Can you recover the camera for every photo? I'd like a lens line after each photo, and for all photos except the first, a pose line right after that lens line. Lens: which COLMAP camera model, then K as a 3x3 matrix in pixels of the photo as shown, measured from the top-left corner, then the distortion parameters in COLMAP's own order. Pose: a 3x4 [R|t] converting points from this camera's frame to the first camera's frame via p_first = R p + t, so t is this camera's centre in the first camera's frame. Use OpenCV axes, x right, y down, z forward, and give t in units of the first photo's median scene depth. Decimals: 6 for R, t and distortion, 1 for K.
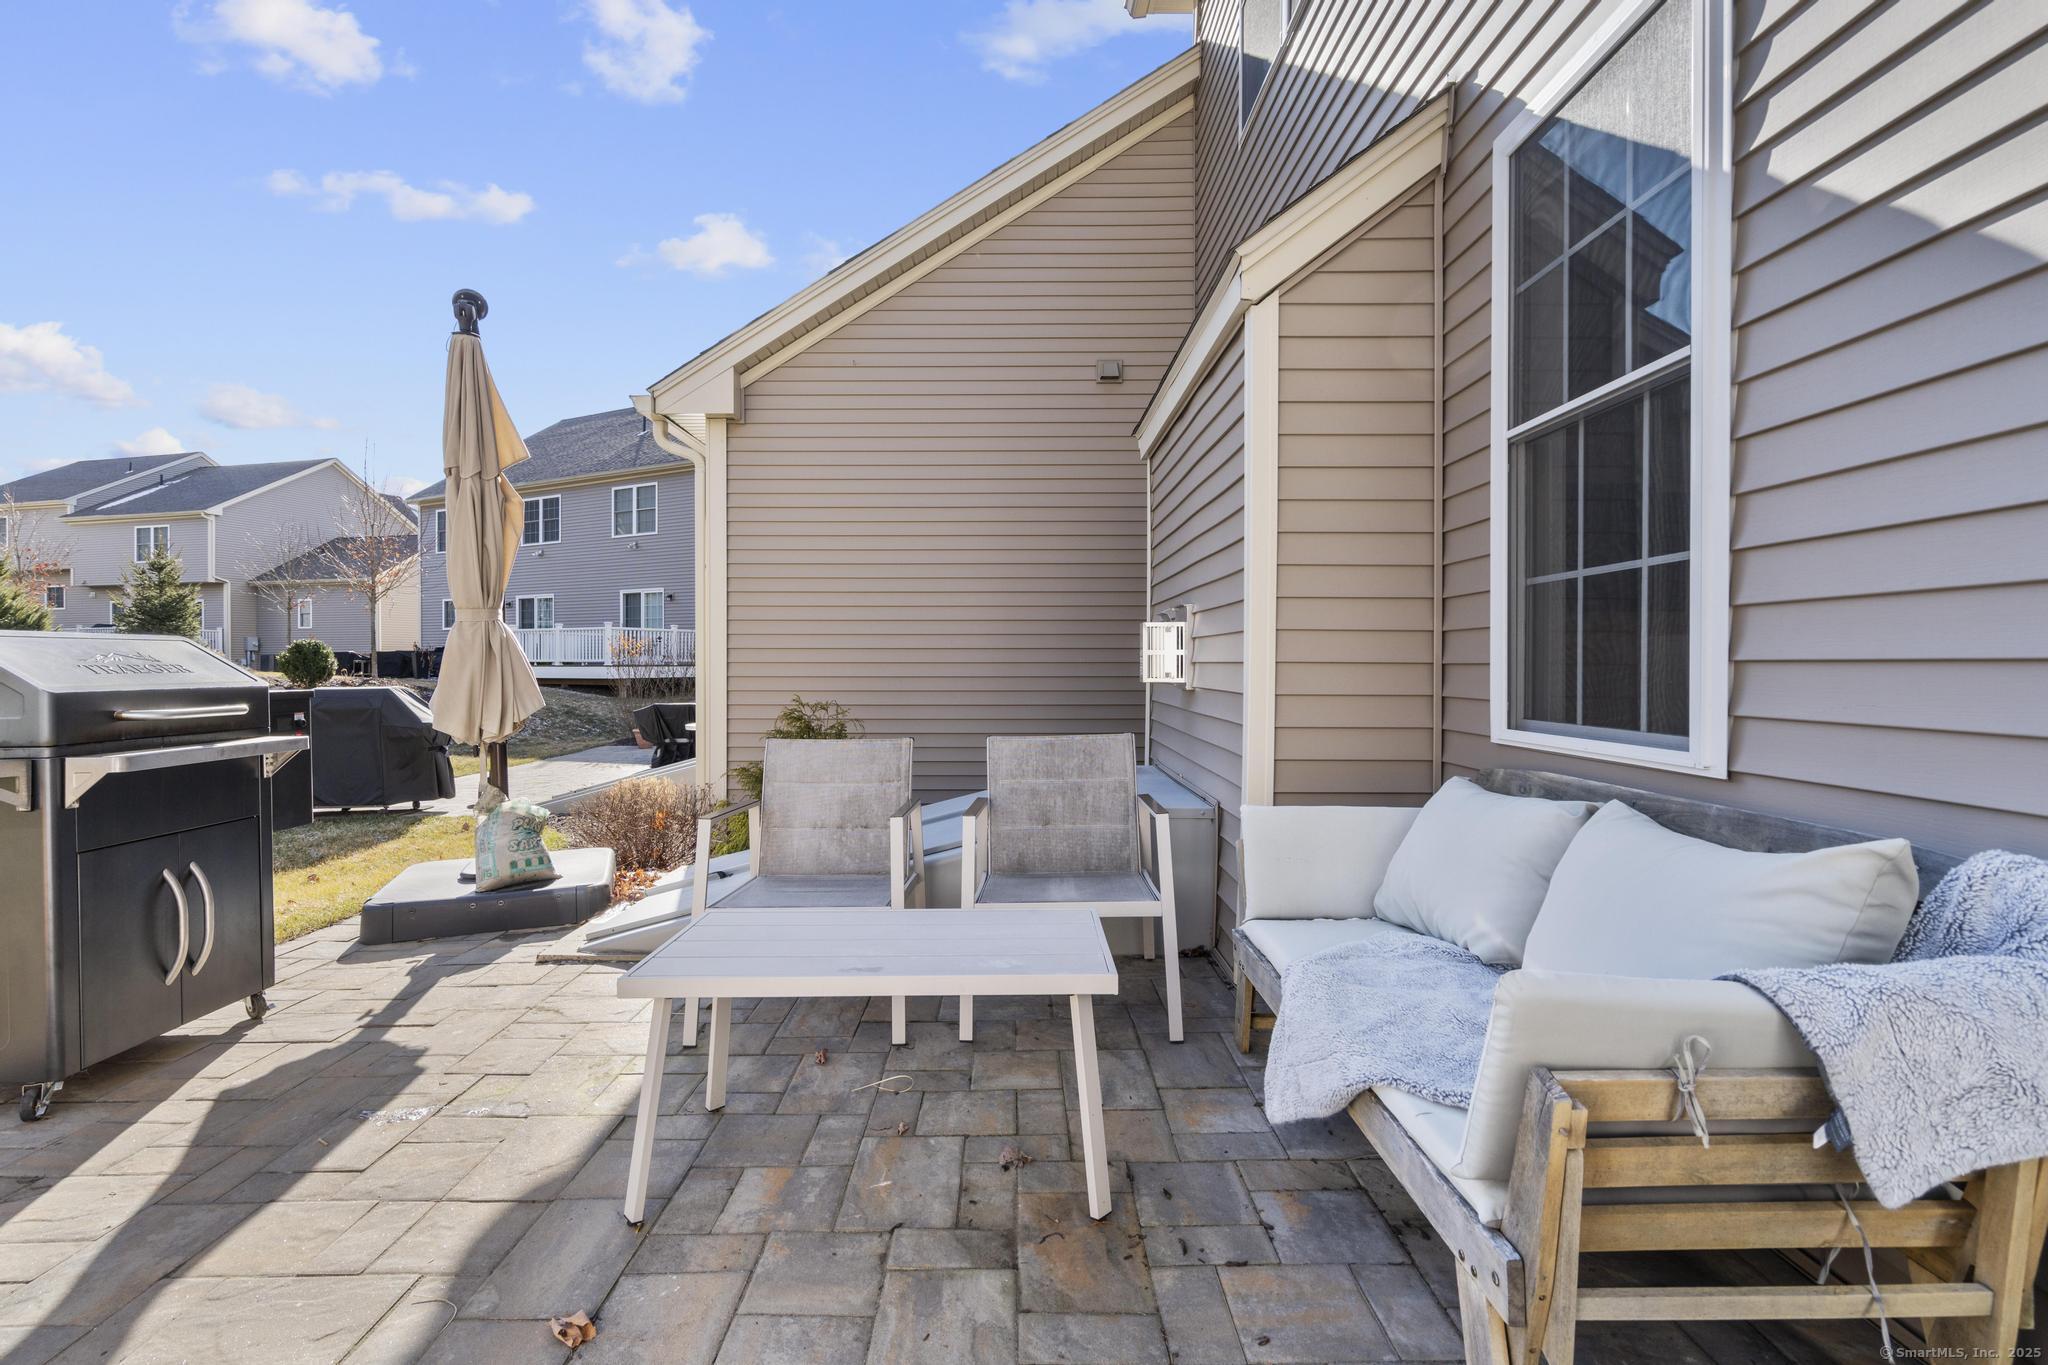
lens RADIAL K [[930.6, 0, 1010.4], [0, 930.6, 678.4], [0, 0, 1]] dist [-0.000428, 0.000136]
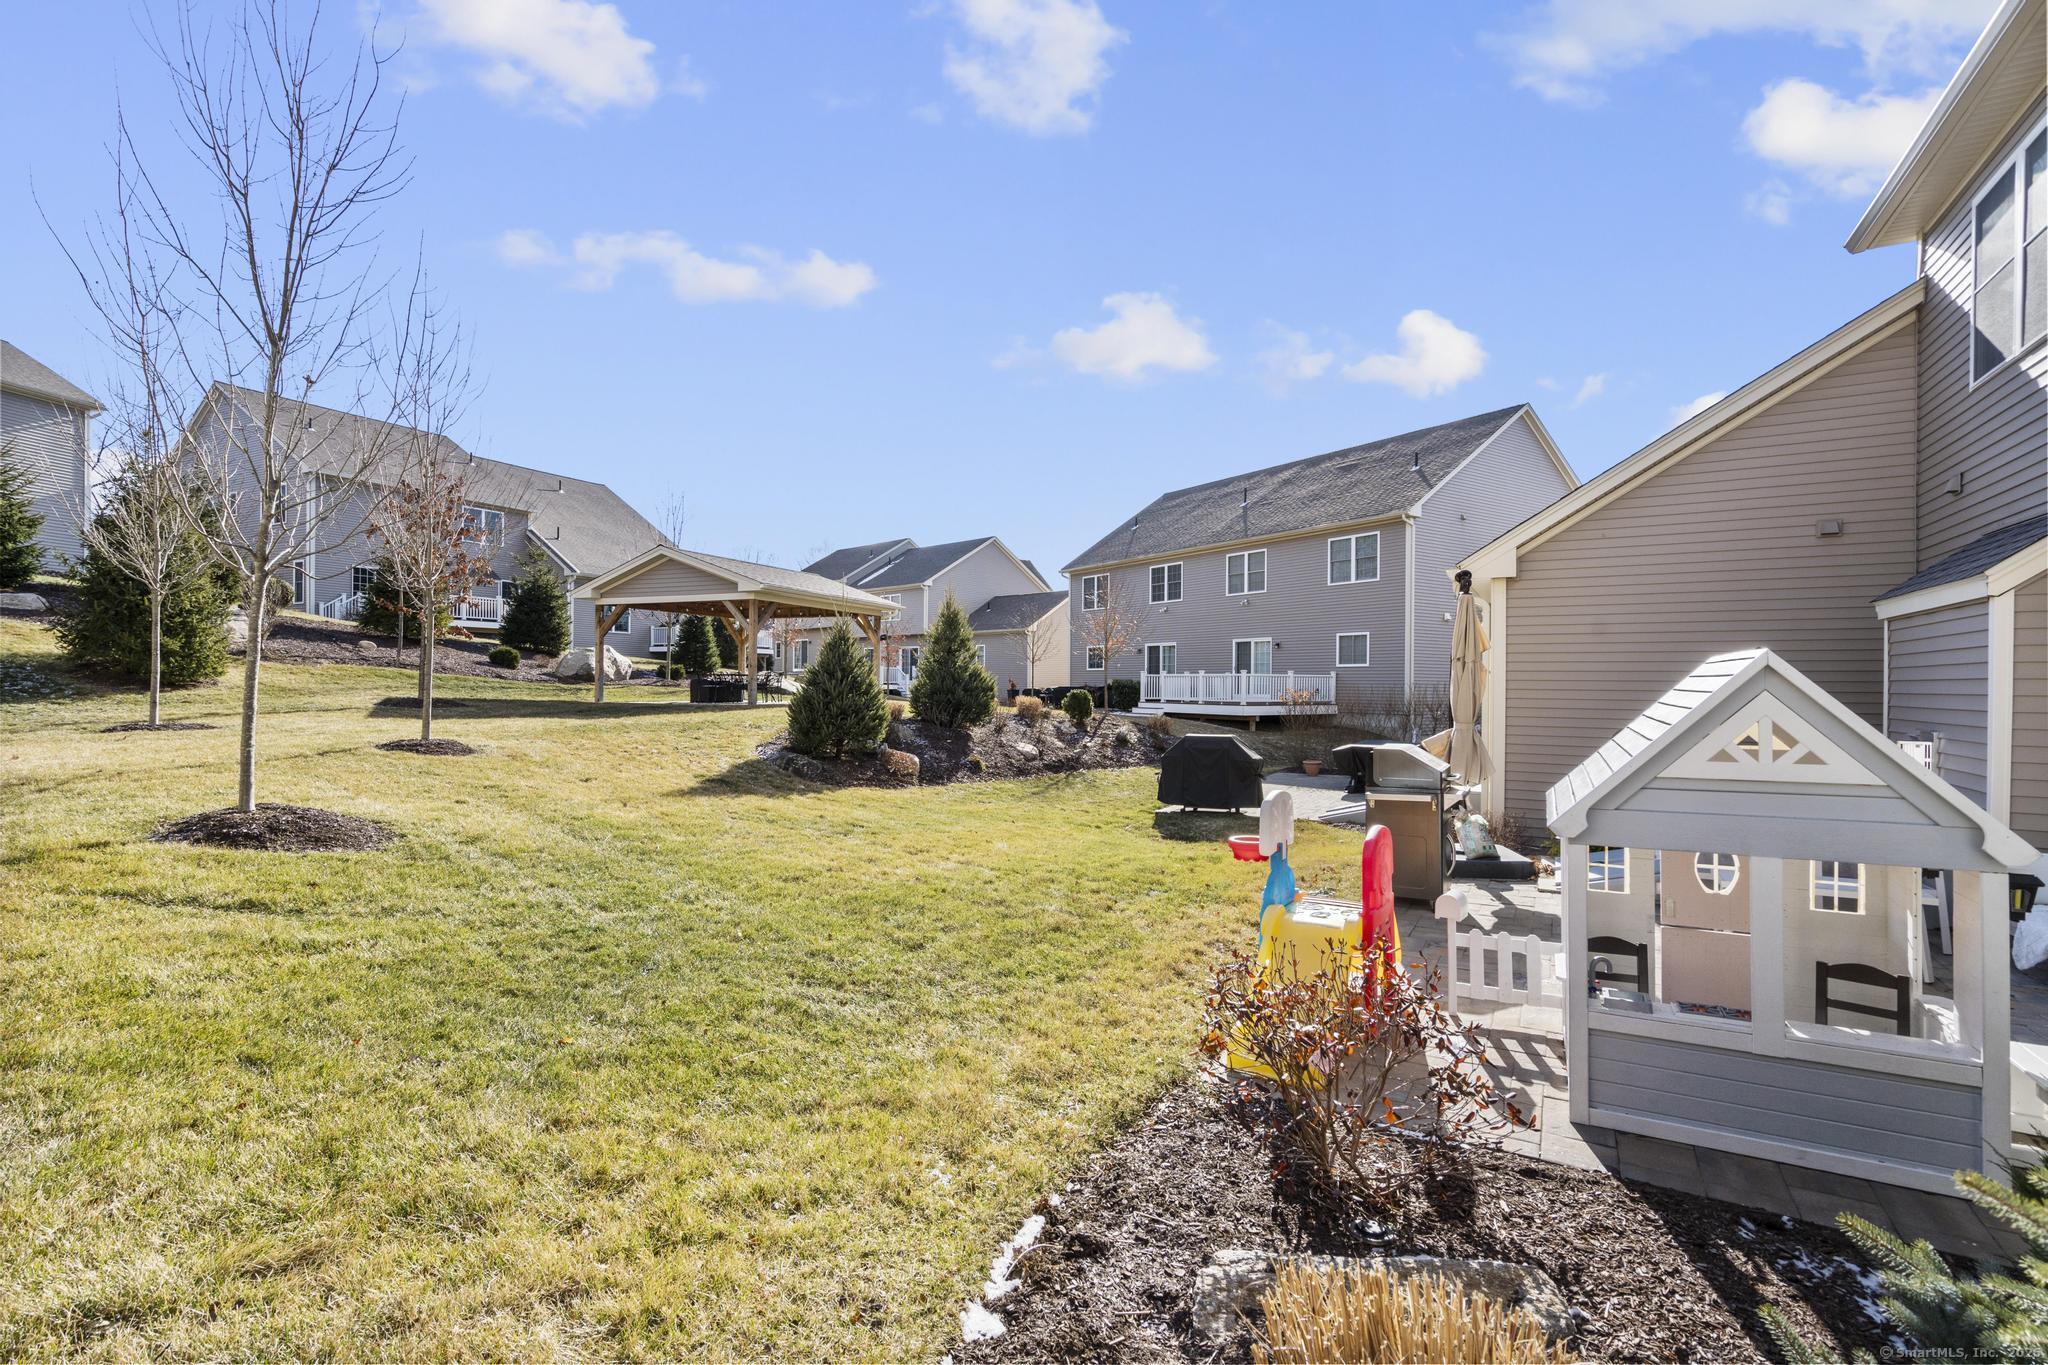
lens RADIAL K [[921.8, 0, 1017.9], [0, 921.8, 691.9], [0, 0, 1]] dist [0.002607, 0.000247]
pose [[0.862452, 0.010101, -0.506038, -0.226330], [-0.014822, 0.999876, -0.005302, -0.067737], [0.505922, 0.012073, 0.862495, -0.741135]]
